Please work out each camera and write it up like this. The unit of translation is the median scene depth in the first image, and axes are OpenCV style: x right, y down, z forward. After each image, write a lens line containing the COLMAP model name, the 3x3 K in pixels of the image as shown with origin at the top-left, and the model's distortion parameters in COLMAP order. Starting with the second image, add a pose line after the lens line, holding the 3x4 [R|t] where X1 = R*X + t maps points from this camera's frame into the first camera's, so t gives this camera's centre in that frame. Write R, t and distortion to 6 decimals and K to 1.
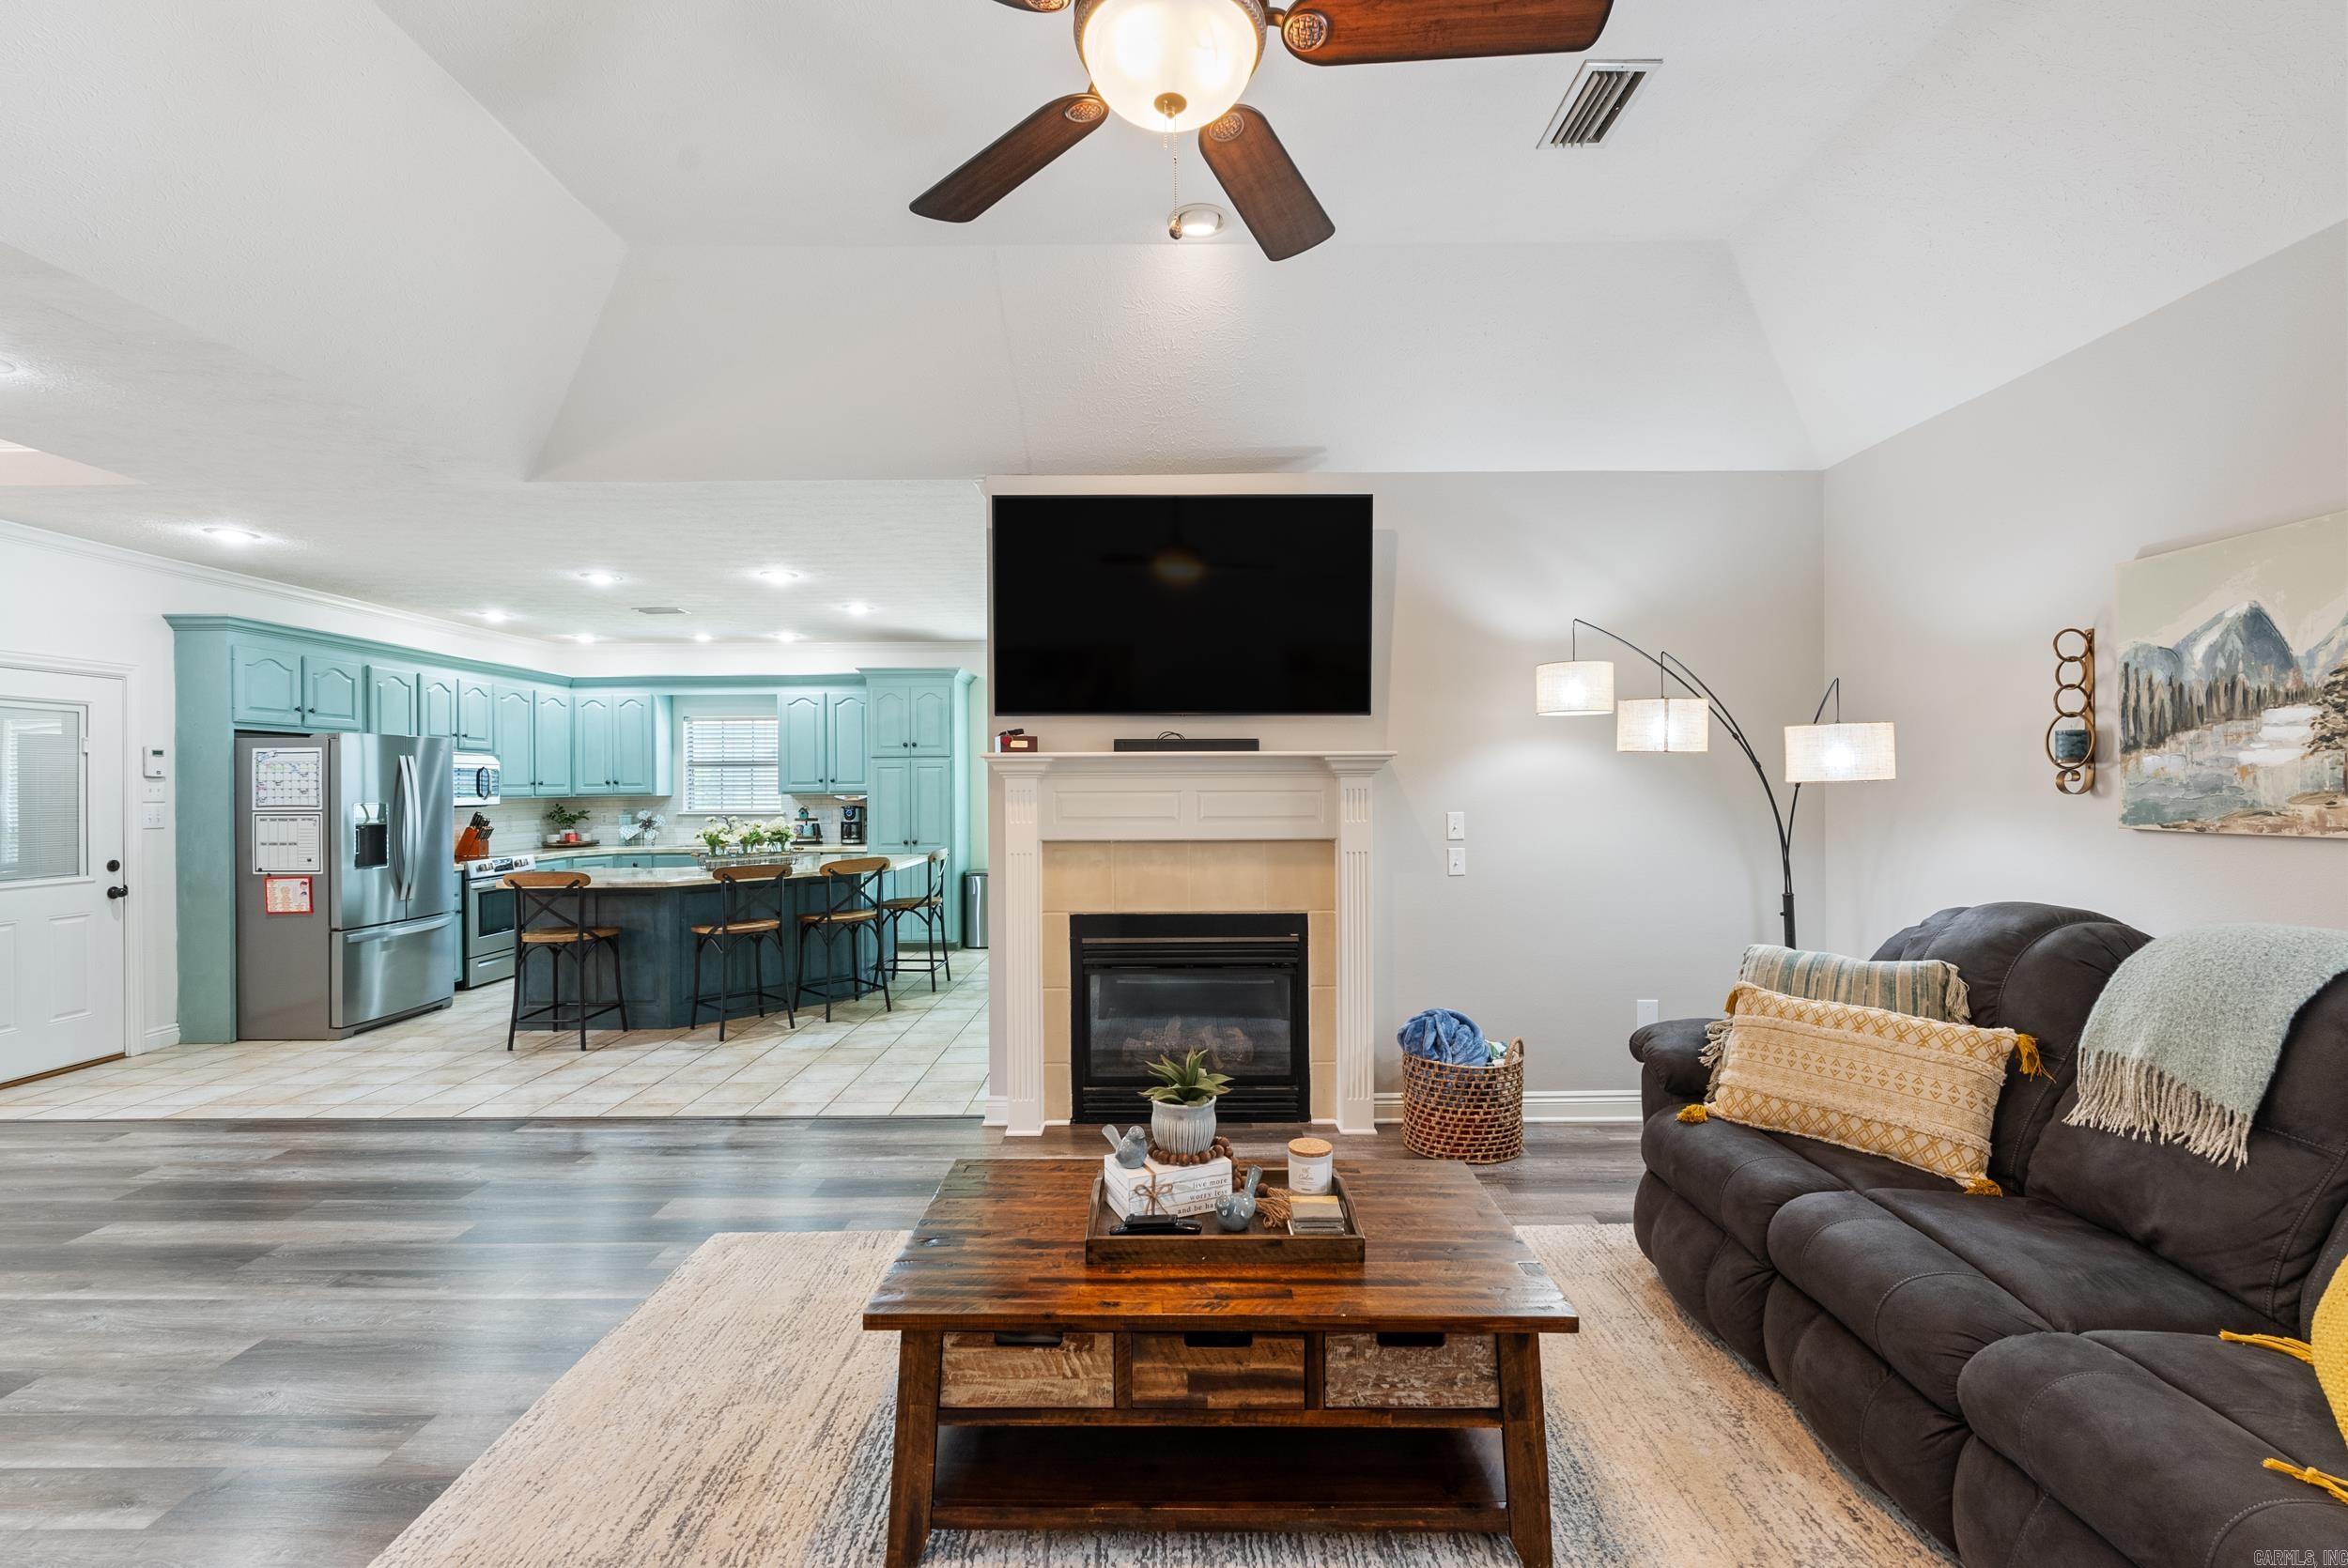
lens RADIAL K [[1030.0, 0, 1191.2], [0, 1030.0, 786.2], [0, 0, 1]] dist [-0.004896, 0.000162]
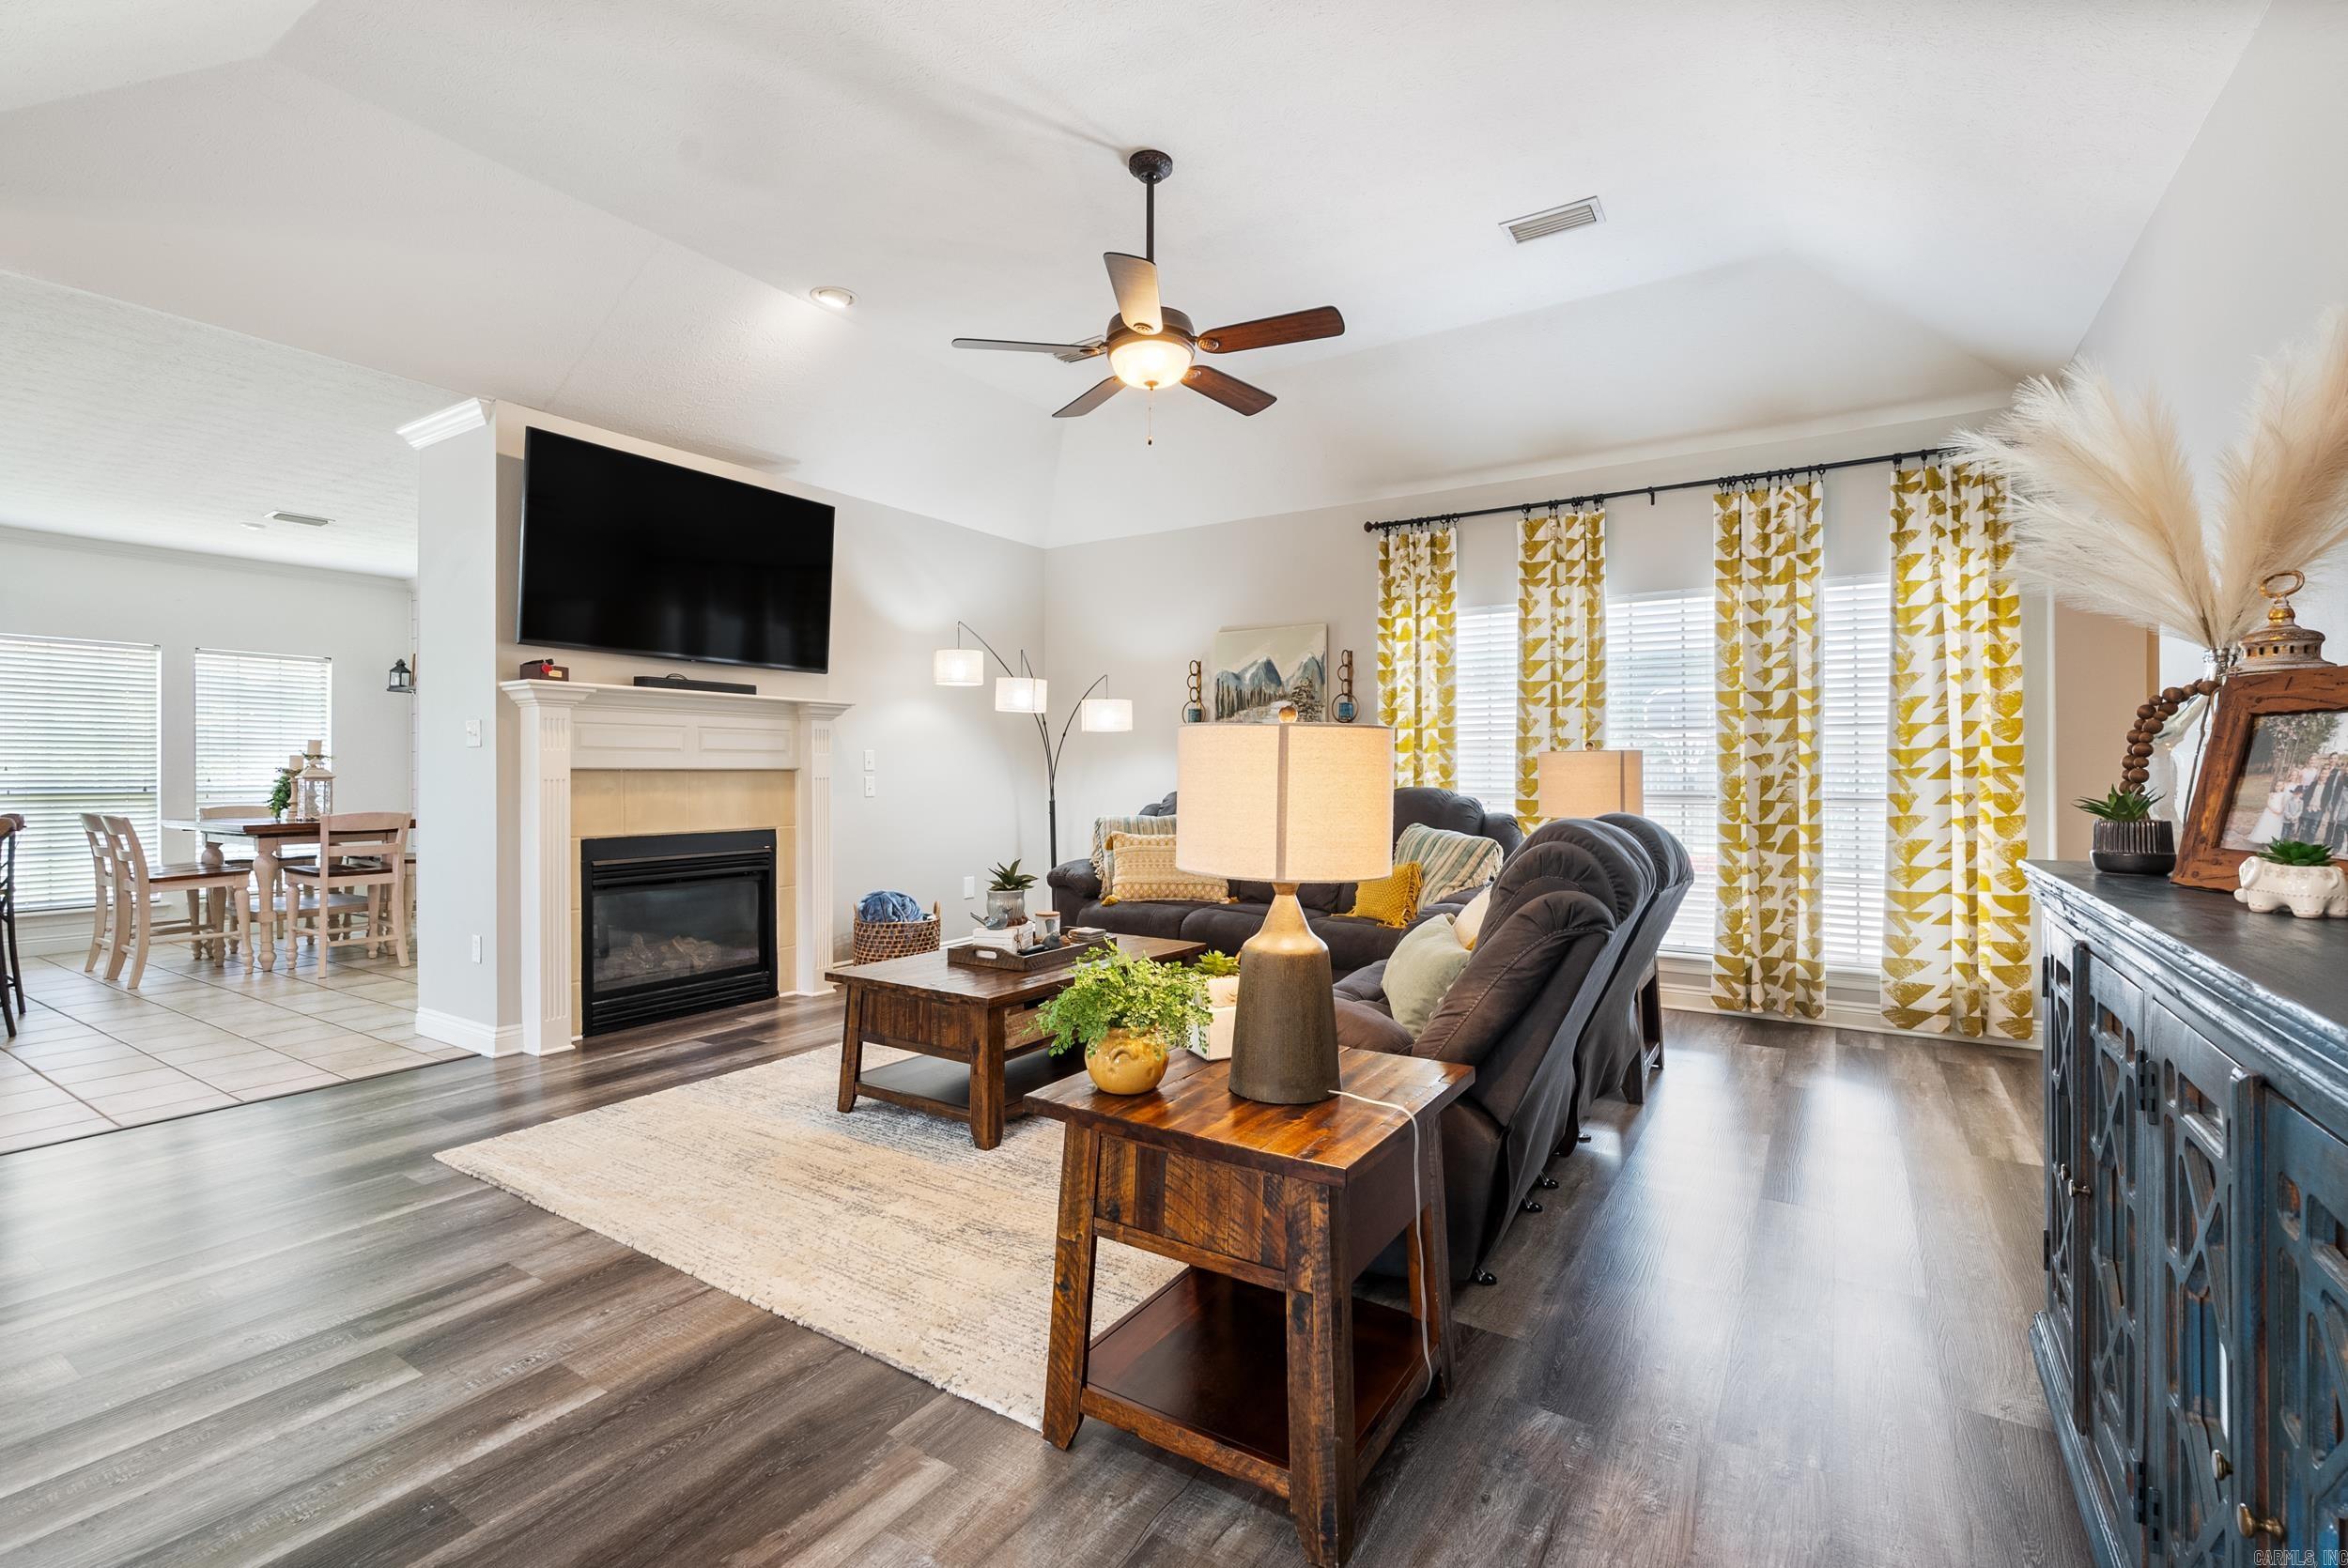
lens RADIAL K [[1038.7, 0, 1170.5], [0, 1038.7, 777.8], [0, 0, 1]] dist [-0.007822, 0.000060]
pose [[0.543842, 0.000352, 0.839187, -0.688285], [0.001041, 0.999999, -0.001093, 0.064319], [-0.839187, 0.001468, 0.543841, -0.081947]]
